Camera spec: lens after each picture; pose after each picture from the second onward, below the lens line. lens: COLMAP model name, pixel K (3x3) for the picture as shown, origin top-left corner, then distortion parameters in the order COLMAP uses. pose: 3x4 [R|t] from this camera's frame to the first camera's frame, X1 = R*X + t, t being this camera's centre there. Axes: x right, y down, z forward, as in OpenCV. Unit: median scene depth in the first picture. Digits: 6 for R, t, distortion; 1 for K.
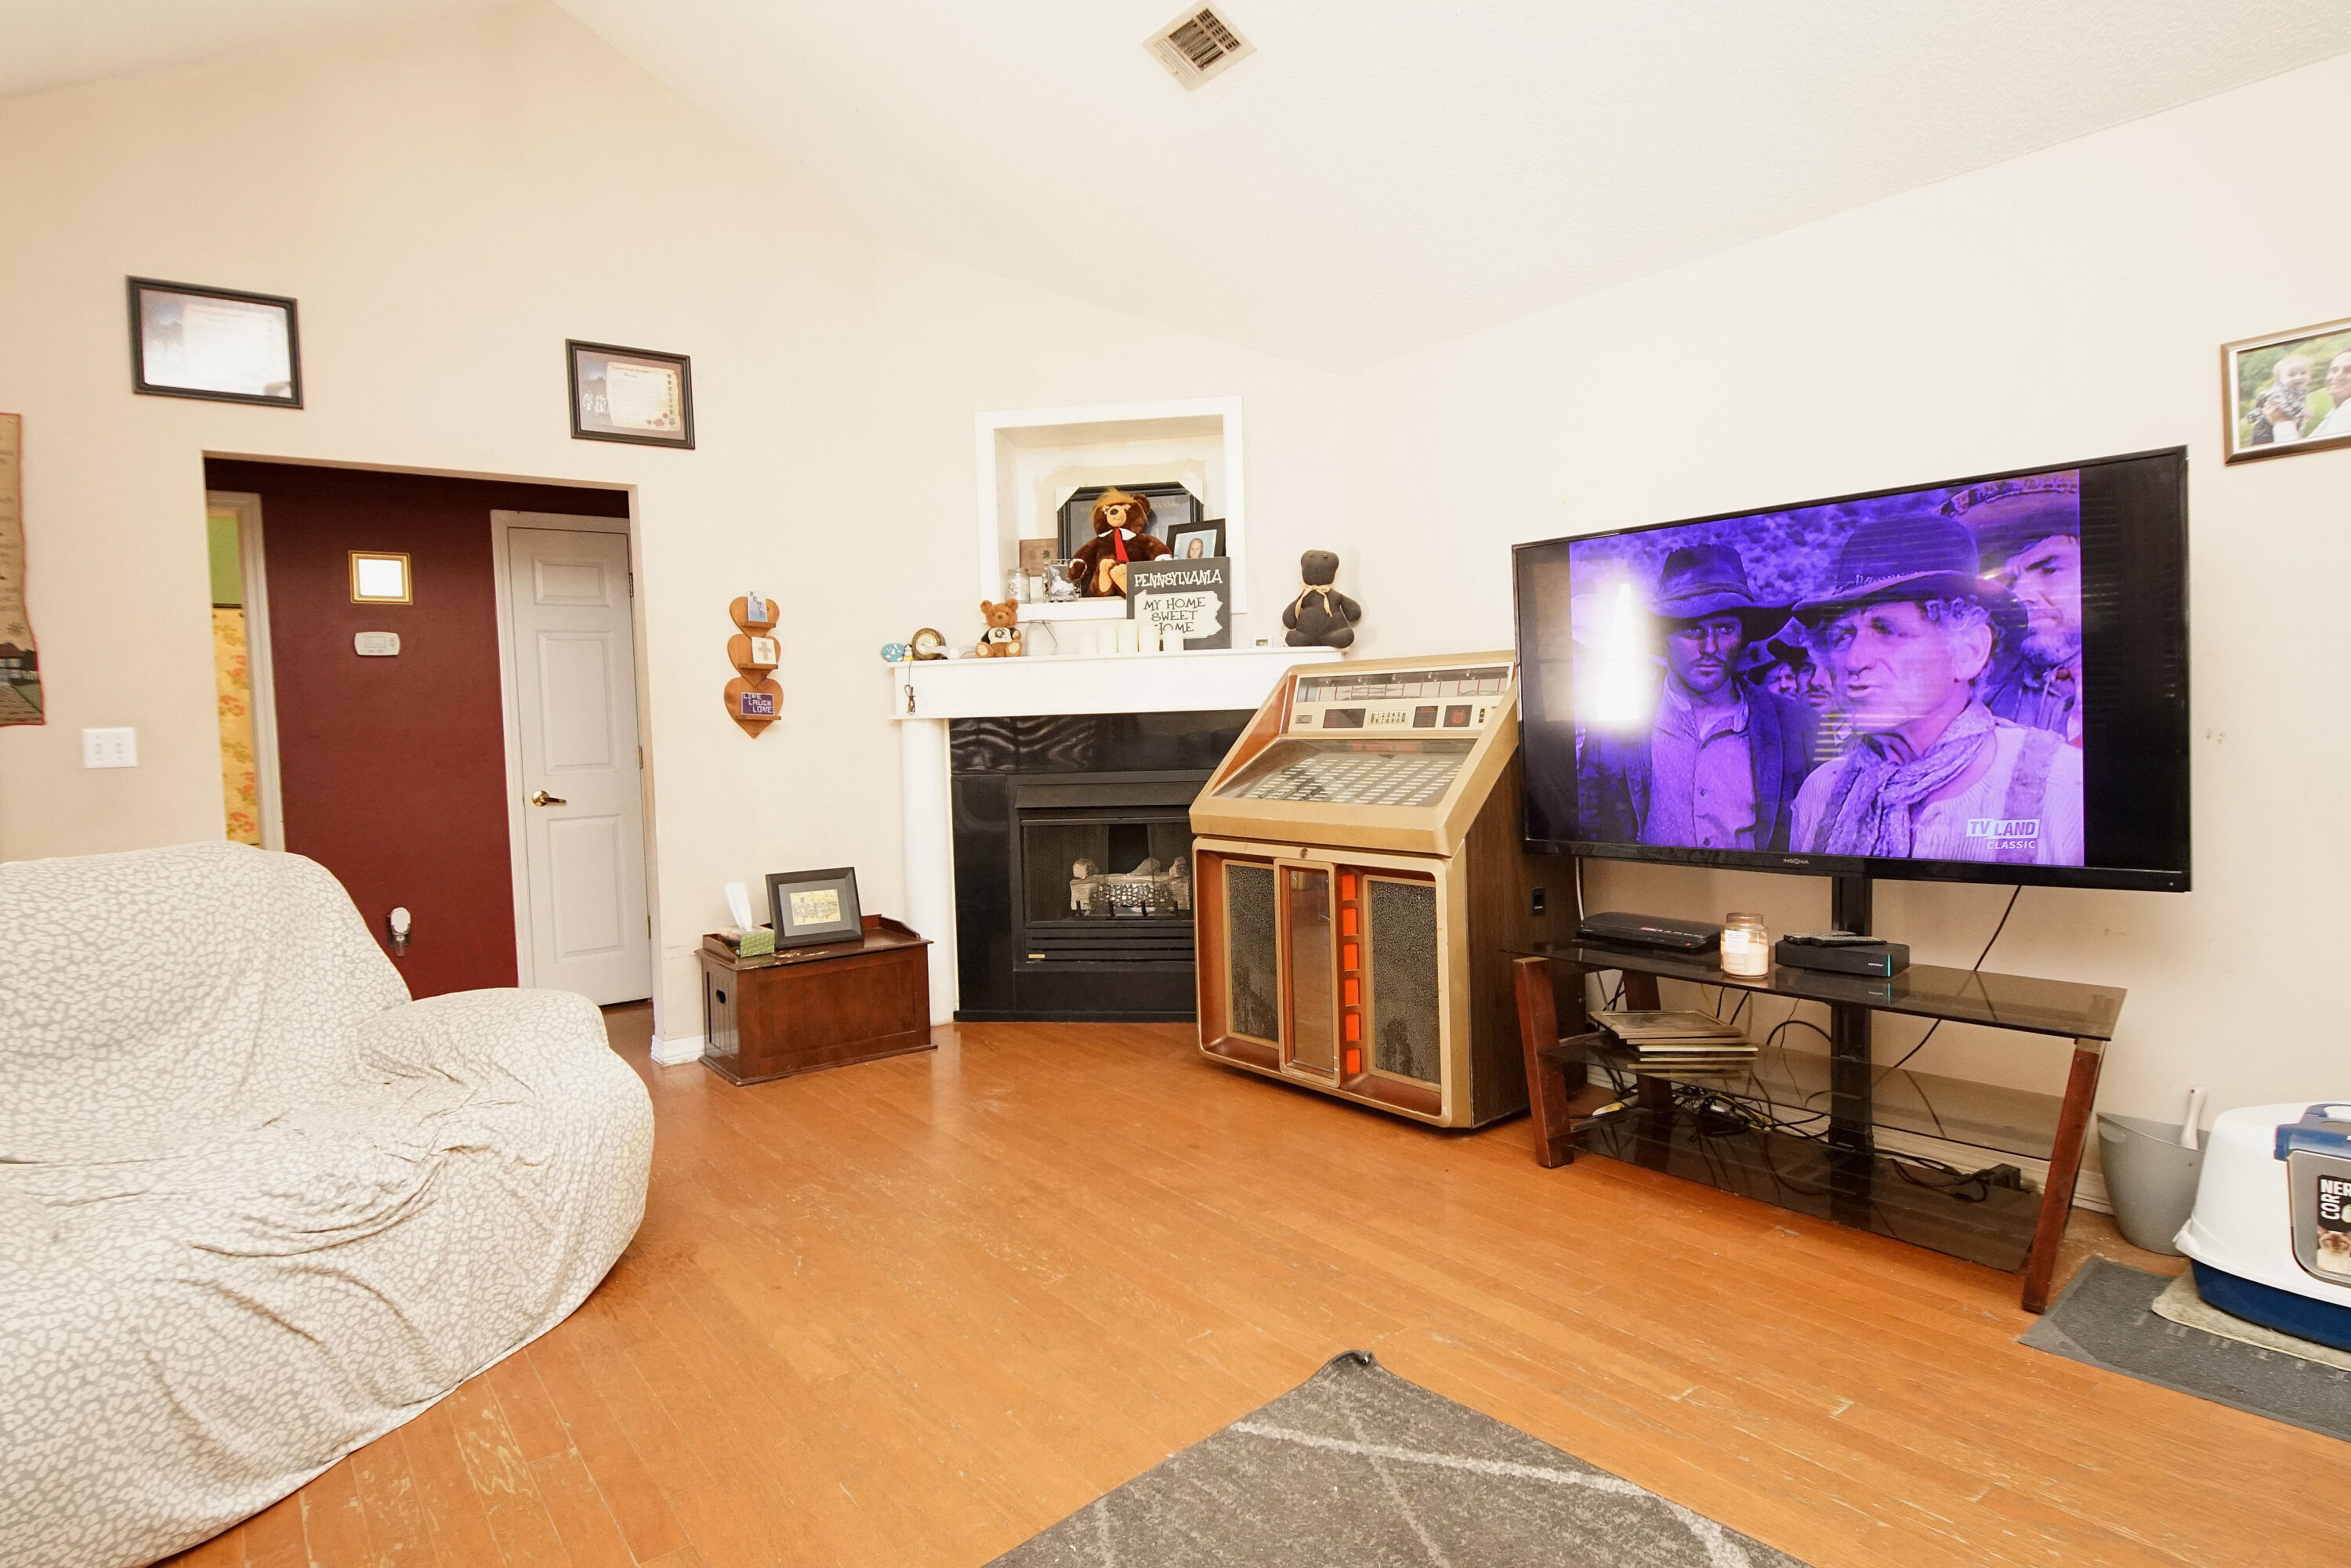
lens RADIAL K [[1262.8, 0, 1161.9], [0, 1262.8, 777.3], [0, 0, 1]] dist [0.024593, -0.022448]
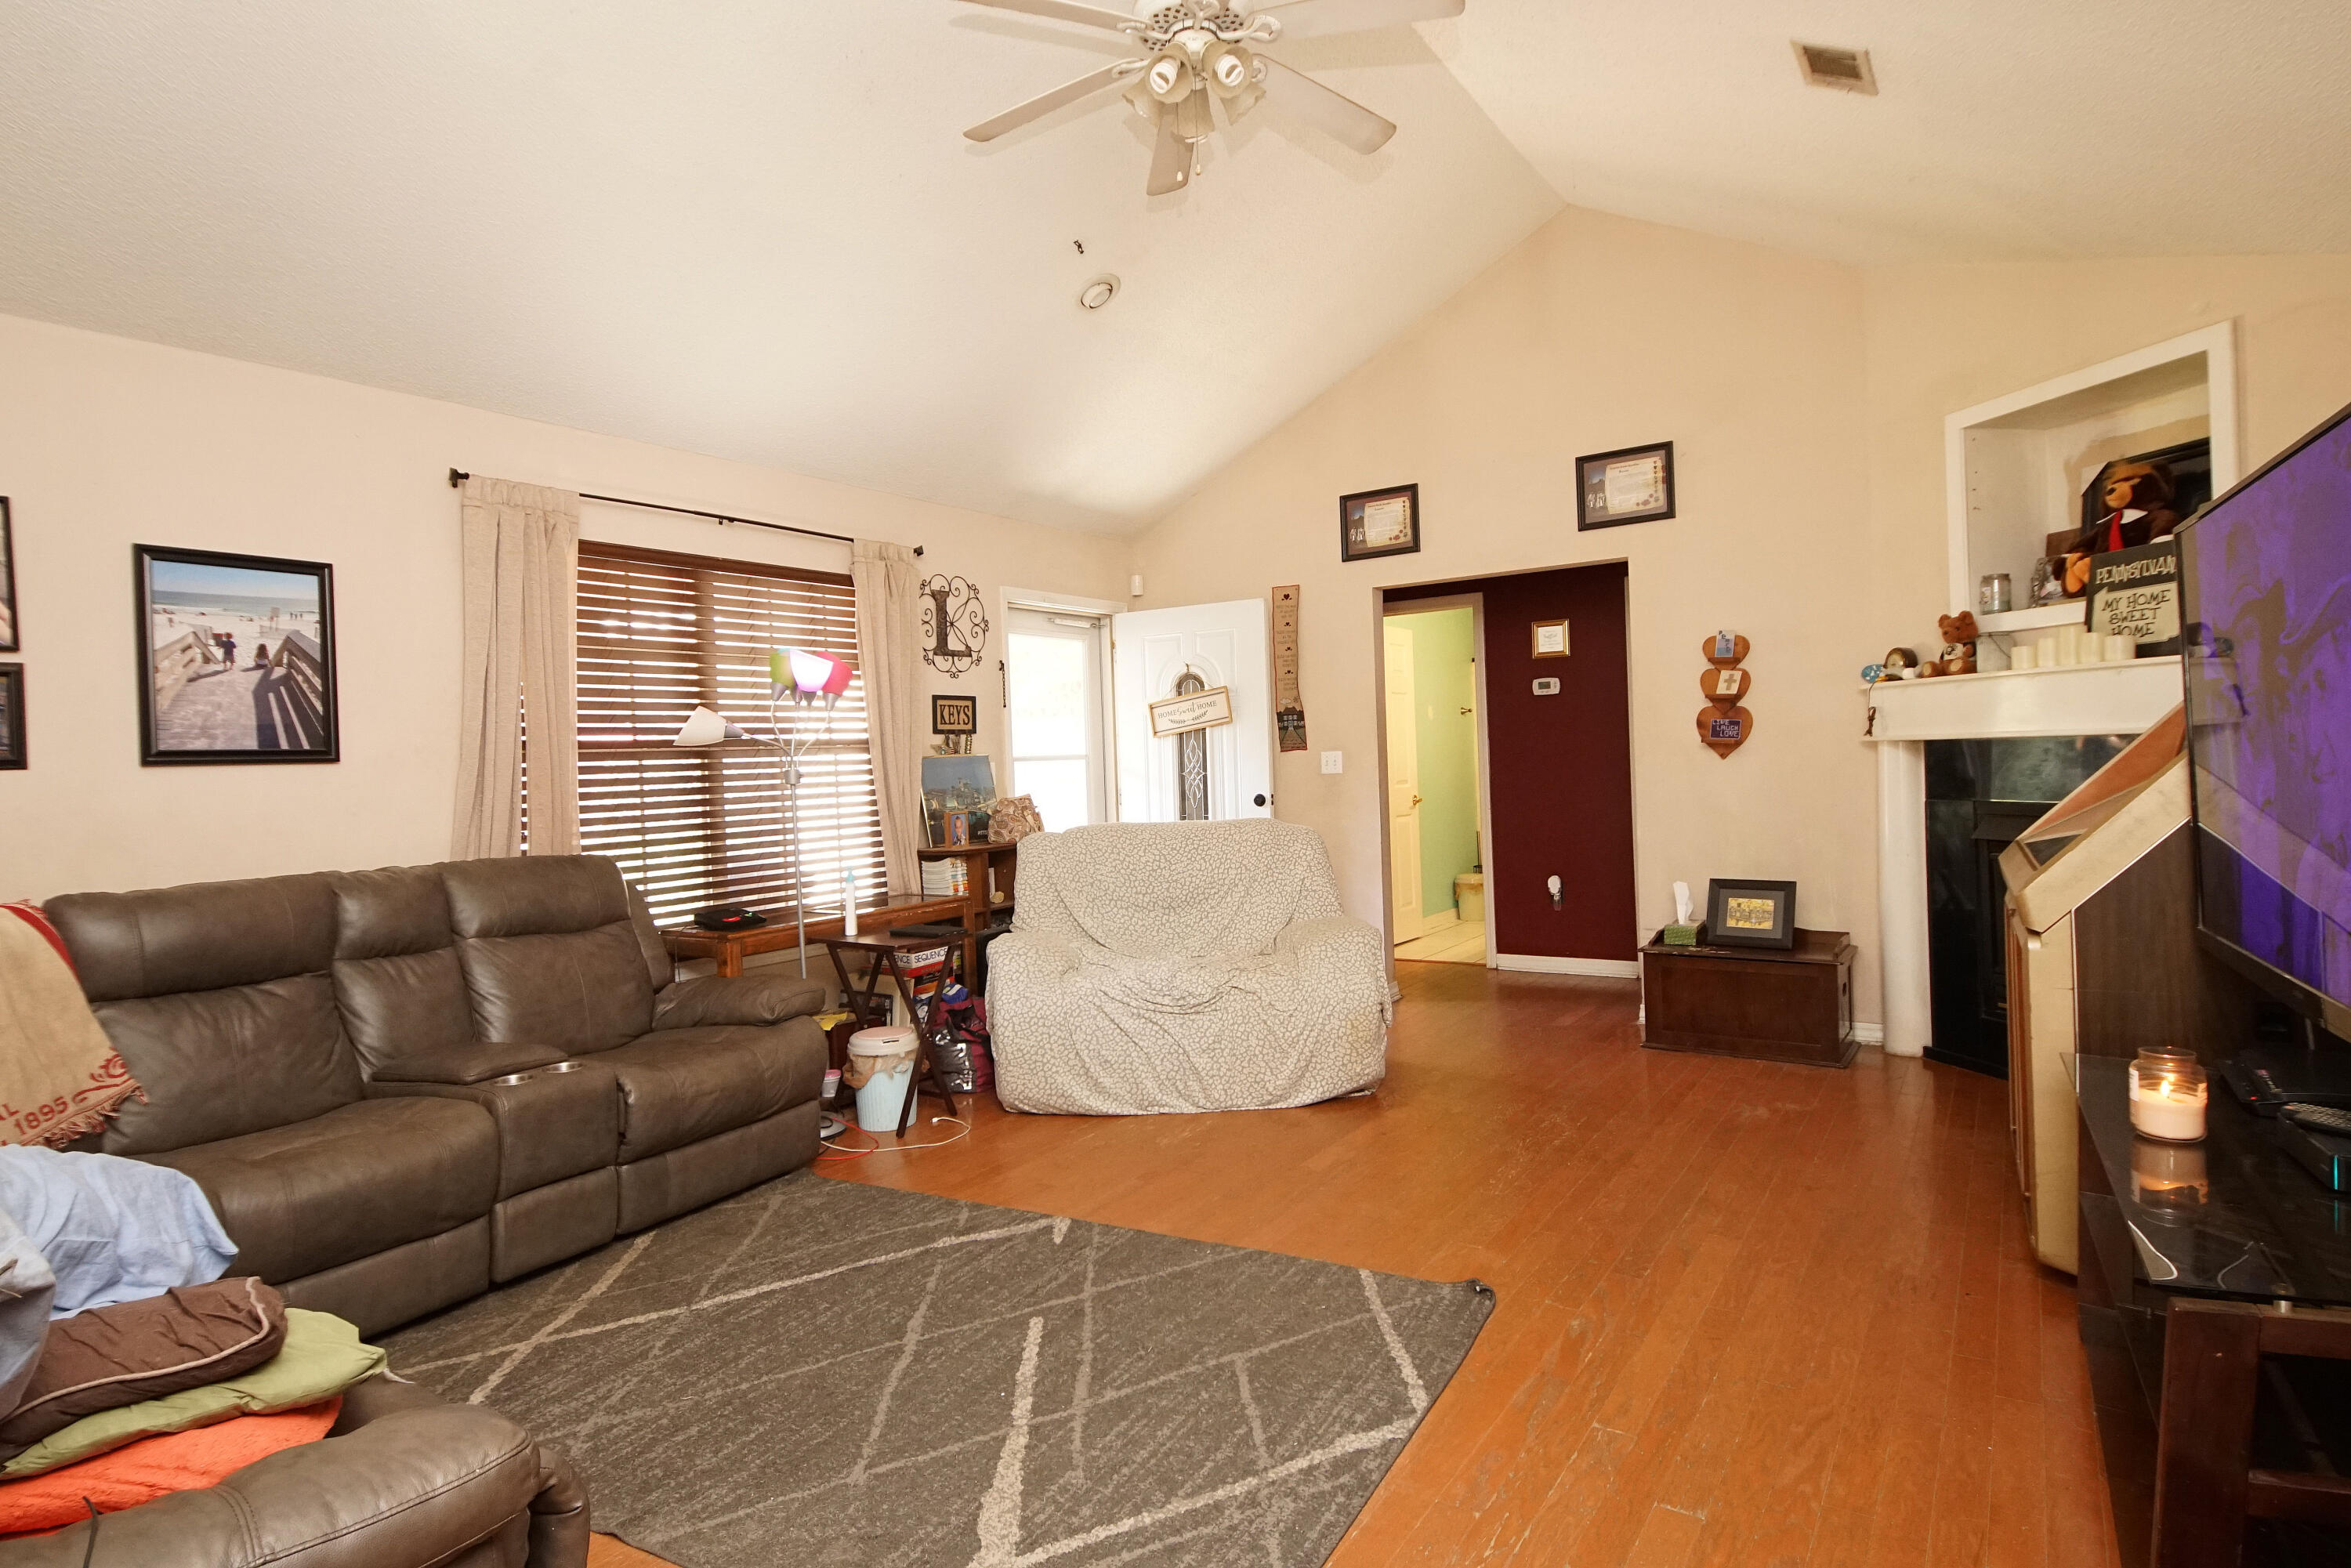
lens RADIAL K [[1262.8, 0, 1132.6], [0, 1262.8, 778.7], [0, 0, 1]] dist [0.024593, -0.022448]
pose [[0.308026, 0.031192, -0.950867, 0.634427], [-0.020488, 0.999448, 0.026149, -0.033991], [0.951157, 0.011427, 0.308495, 0.150517]]
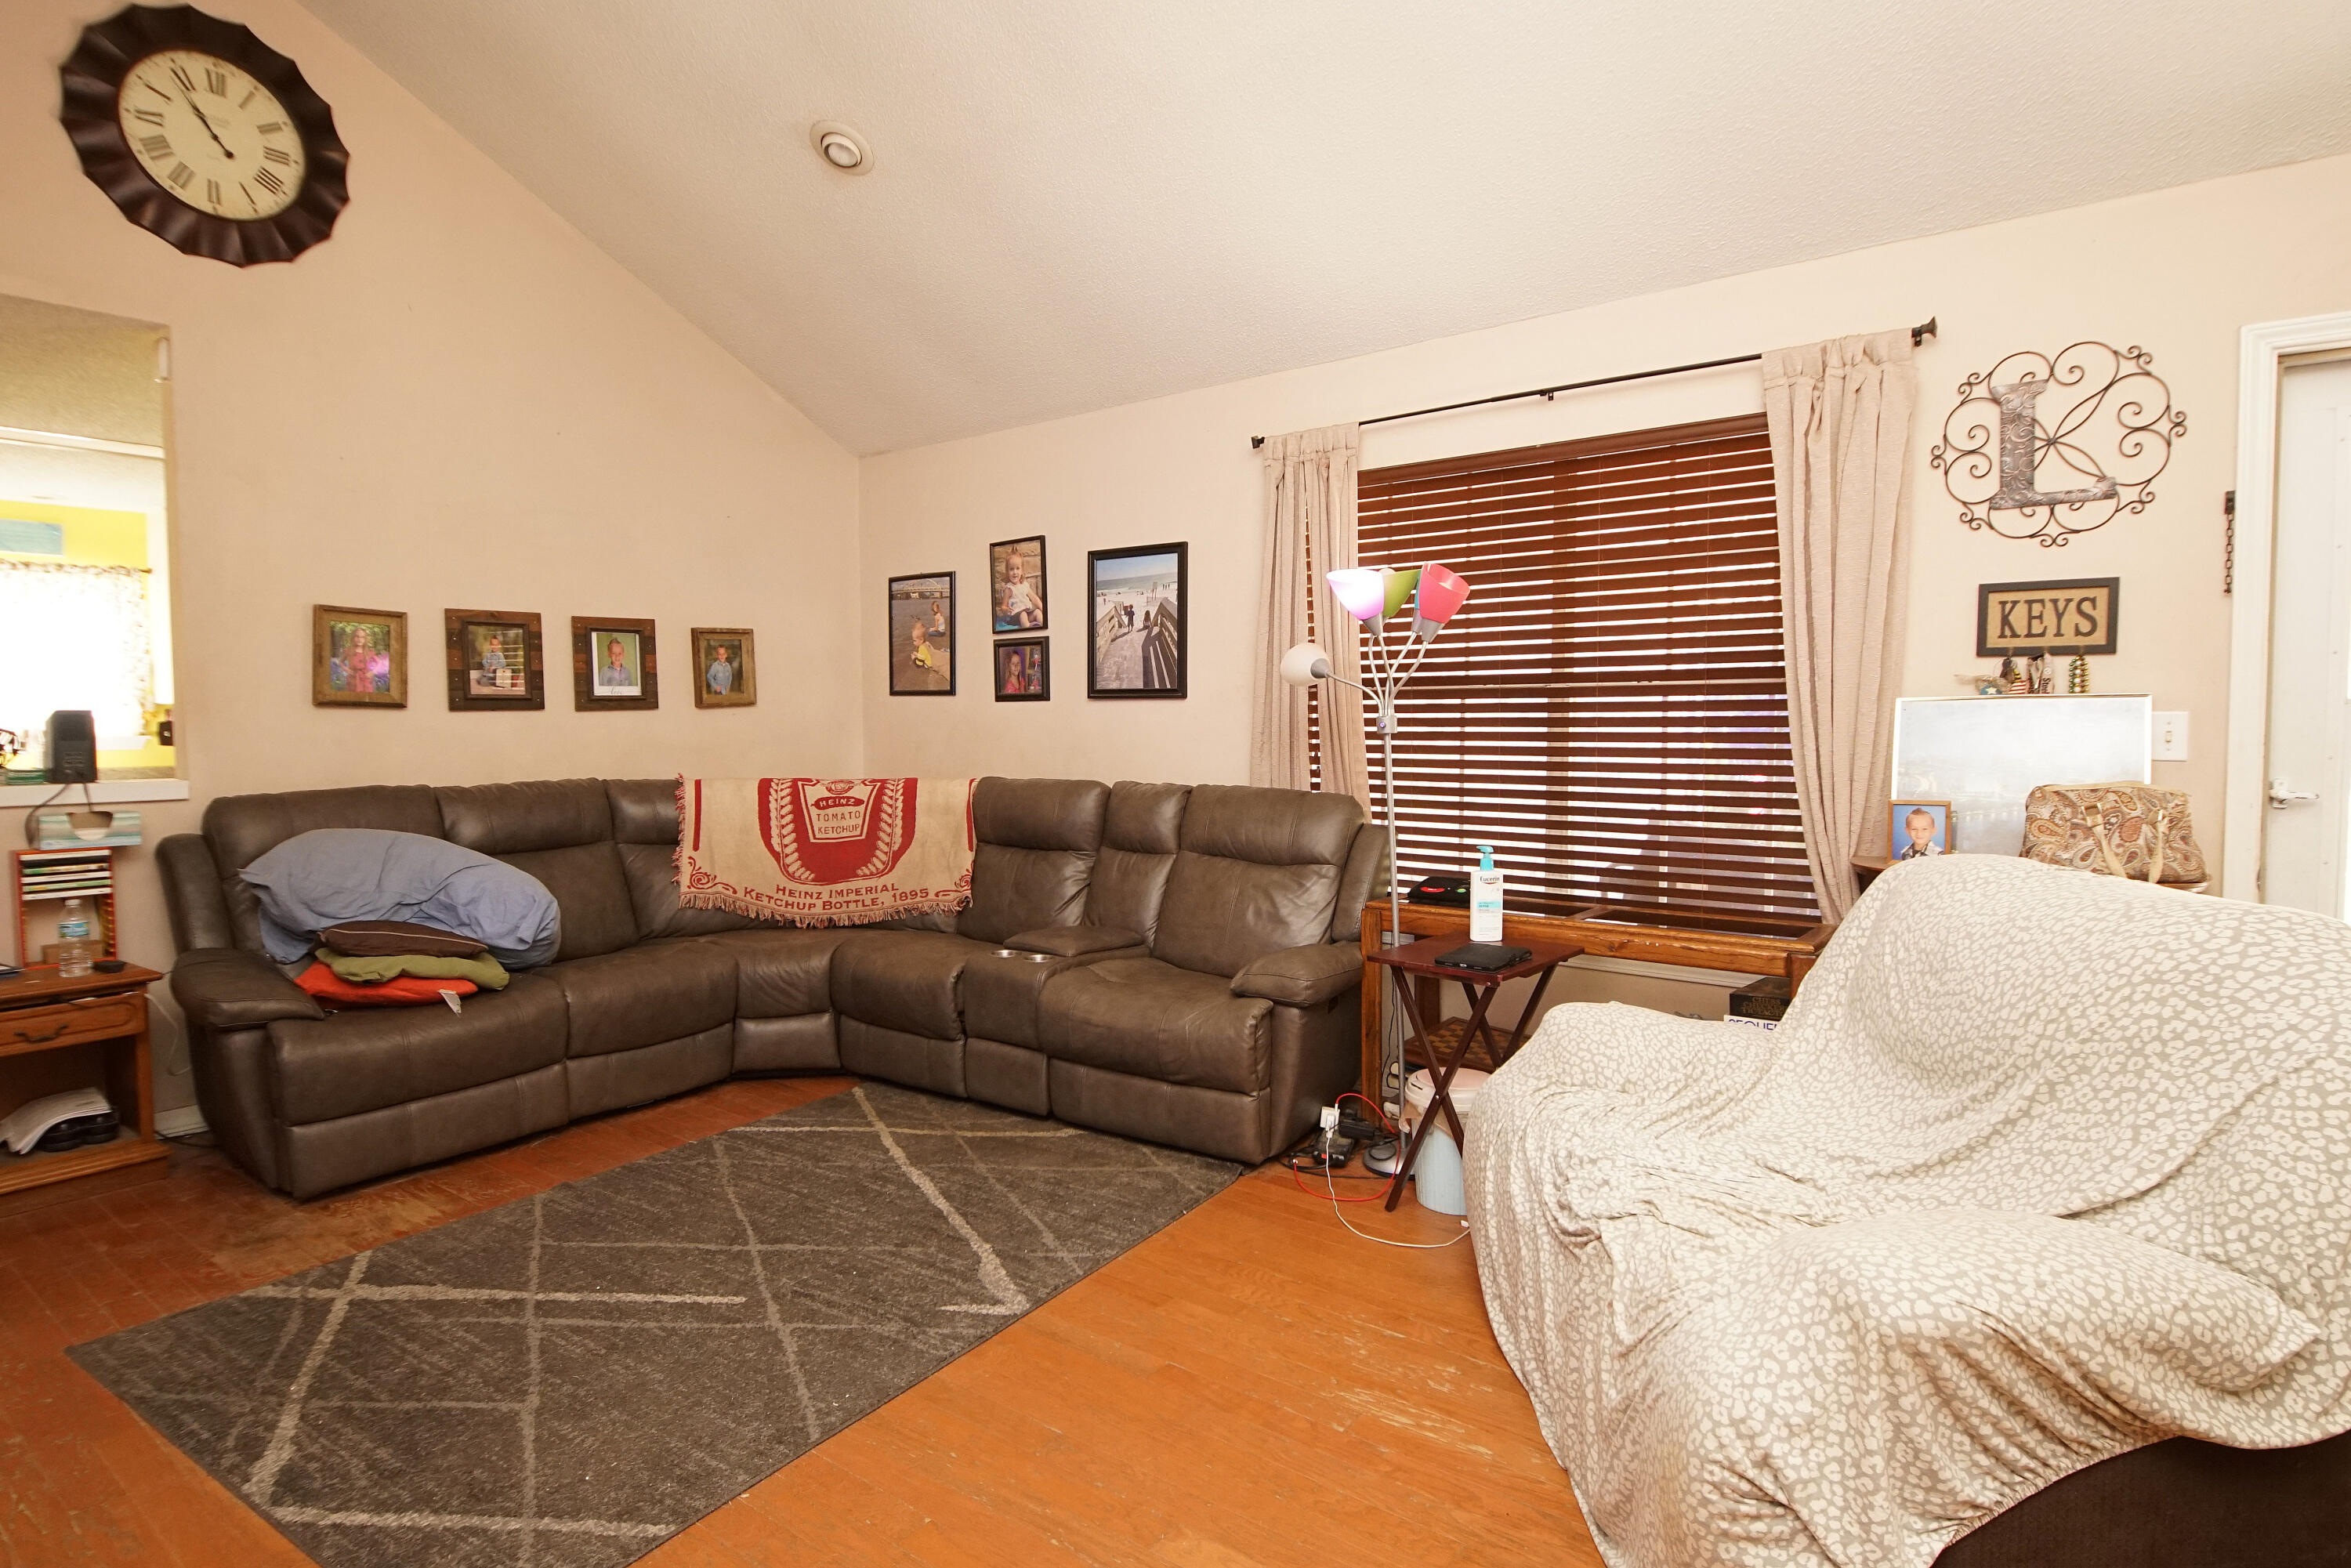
lens RADIAL K [[1262.8, 0, 1181.5], [0, 1262.8, 781.0], [0, 0, 1]] dist [0.024593, -0.022448]
pose [[-0.965730, 0.047147, -0.255230, -0.044965], [0.019508, 0.993767, 0.109757, -0.059622], [0.258814, 0.101016, -0.960631, 0.934360]]
